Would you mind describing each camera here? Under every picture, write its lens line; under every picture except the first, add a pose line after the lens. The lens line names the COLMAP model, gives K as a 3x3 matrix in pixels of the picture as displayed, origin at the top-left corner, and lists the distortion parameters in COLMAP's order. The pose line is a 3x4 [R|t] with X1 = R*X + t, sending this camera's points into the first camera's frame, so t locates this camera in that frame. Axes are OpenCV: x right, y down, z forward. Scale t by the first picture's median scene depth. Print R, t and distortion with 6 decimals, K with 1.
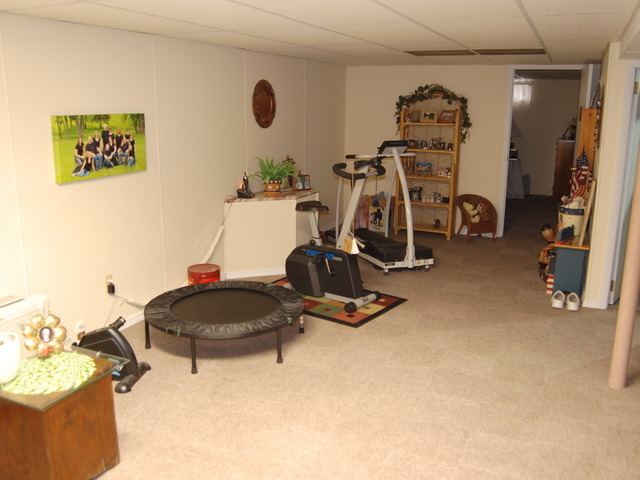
lens RADIAL K [[591.5, 0, 321.0], [0, 591.5, 238.8], [0, 0, 1]] dist [-0.049168, 0.000000]
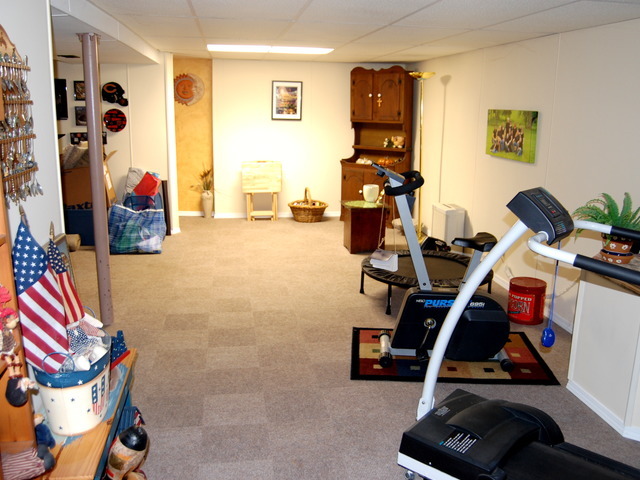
lens RADIAL K [[591.5, 0, 320.9], [0, 591.5, 239.7], [0, 0, 1]] dist [-0.049168, 0.000000]
pose [[-0.846009, 0.090915, -0.525360, 0.672551], [-0.150941, 0.904203, 0.399541, -0.400645], [0.511357, 0.417314, -0.751241, 1.843522]]
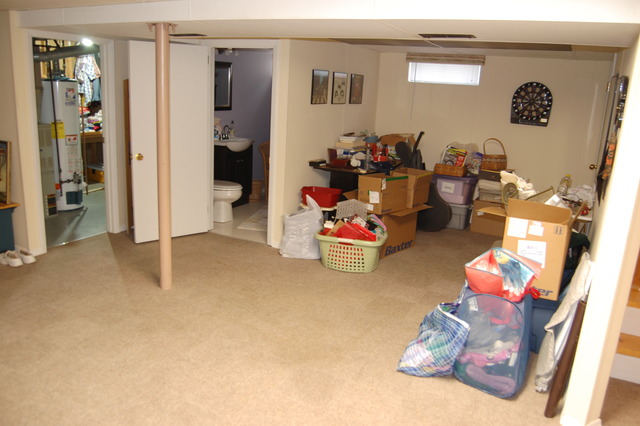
lens RADIAL K [[517.0, 0, 320.4], [0, 517.0, 214.4], [0, 0, 1]] dist [-0.049275, 0.006837]
pose [[0.085772, -0.247008, 0.965210, -0.497018], [0.177705, 0.957038, 0.229125, -0.101264], [-0.980339, 0.151871, 0.125982, 0.432998]]
